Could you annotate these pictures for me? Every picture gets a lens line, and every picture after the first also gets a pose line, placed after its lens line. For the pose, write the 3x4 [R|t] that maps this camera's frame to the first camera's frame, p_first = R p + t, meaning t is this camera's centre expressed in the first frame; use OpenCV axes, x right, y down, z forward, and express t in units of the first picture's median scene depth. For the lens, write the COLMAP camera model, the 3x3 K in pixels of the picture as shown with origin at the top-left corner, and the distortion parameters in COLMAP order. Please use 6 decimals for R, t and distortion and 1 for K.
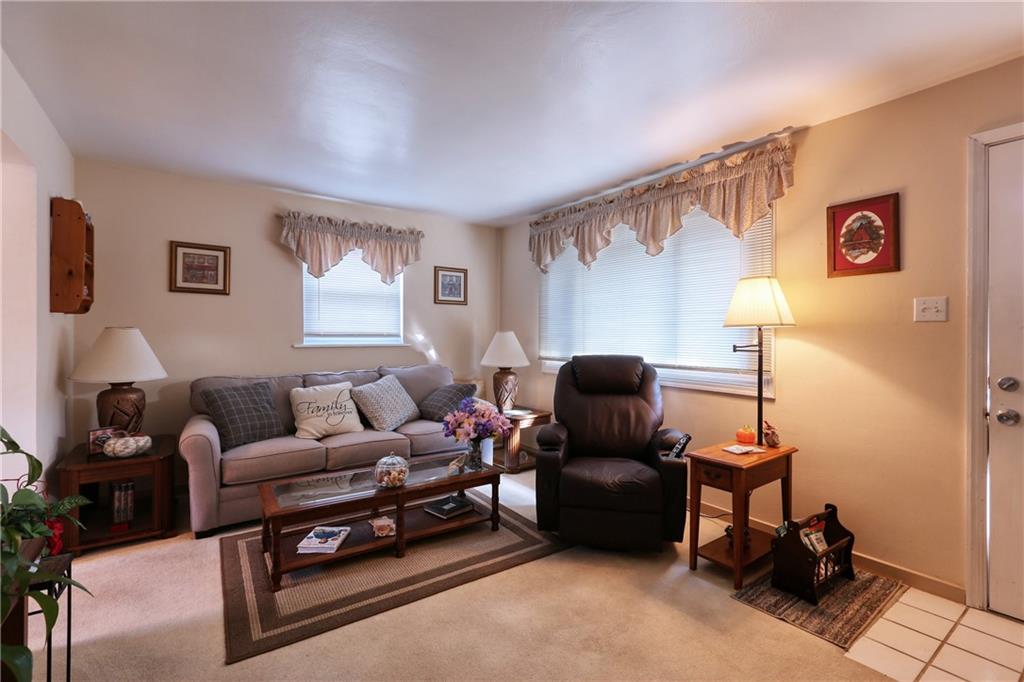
lens RADIAL K [[461.4, 0, 500.4], [0, 461.4, 340.6], [0, 0, 1]] dist [-0.002445, -0.000281]
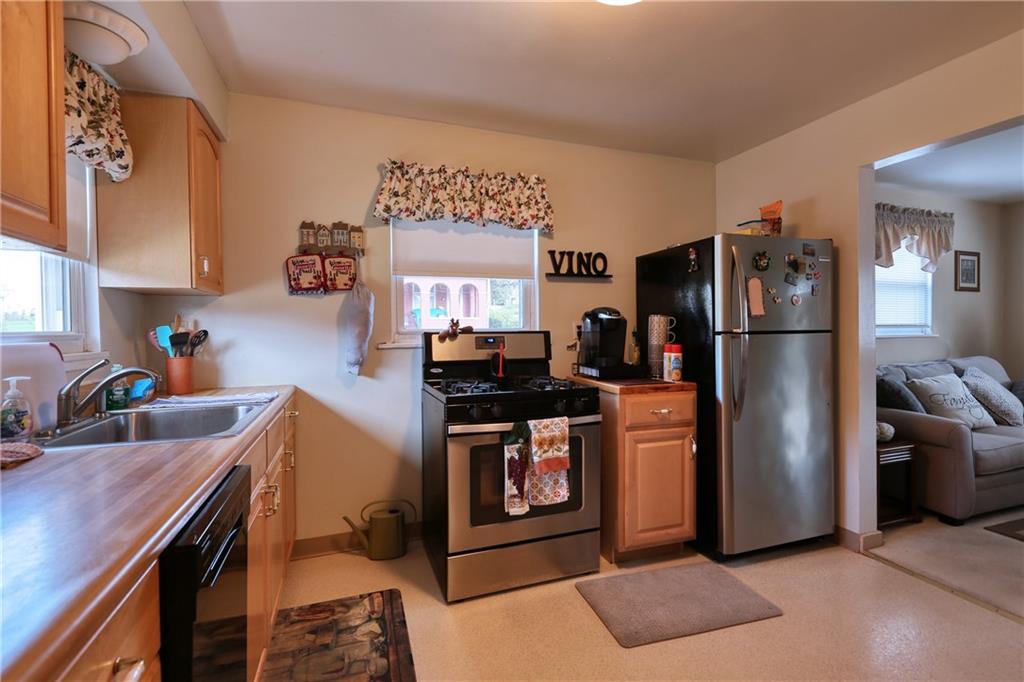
lens RADIAL K [[461.4, 0, 500.4], [0, 461.4, 340.6], [0, 0, 1]] dist [-0.002445, -0.000281]
pose [[0.960847, -0.006446, -0.277005, -0.982120], [0.009653, 0.999901, 0.010214, 0.001457], [0.276912, -0.012488, 0.960814, -0.179878]]
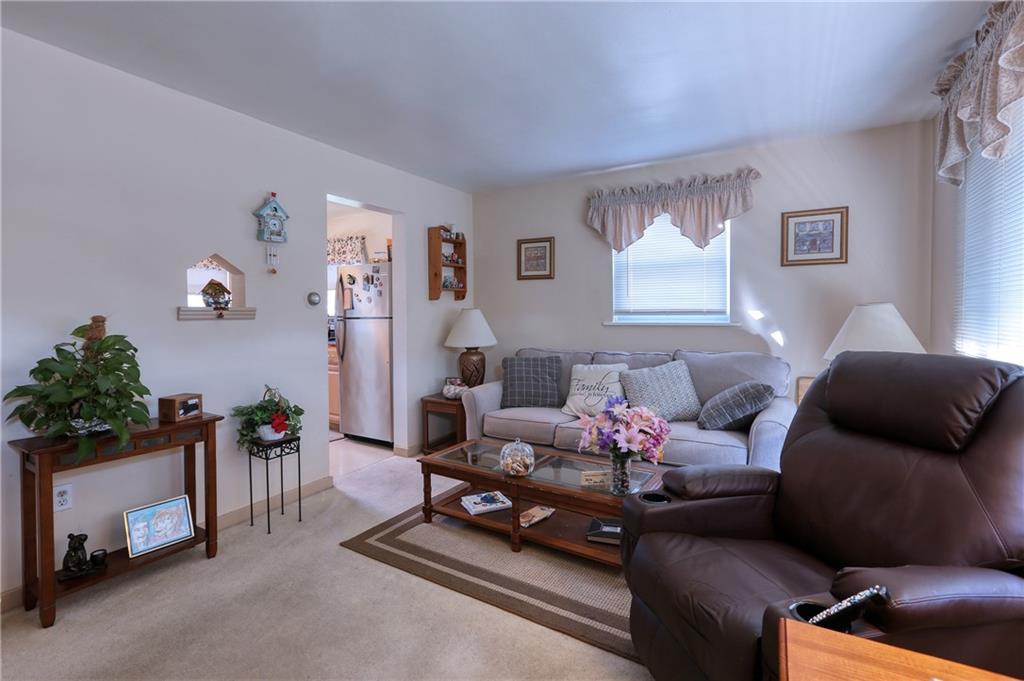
lens RADIAL K [[474.2, 0, 513.7], [0, 474.2, 327.4], [0, 0, 1]] dist [0.003571, 0.000137]
pose [[0.401782, 0.026418, -0.915354, 0.461484], [0.000730, 0.999574, 0.029169, -0.011176], [0.915735, -0.012388, 0.401592, 0.429508]]
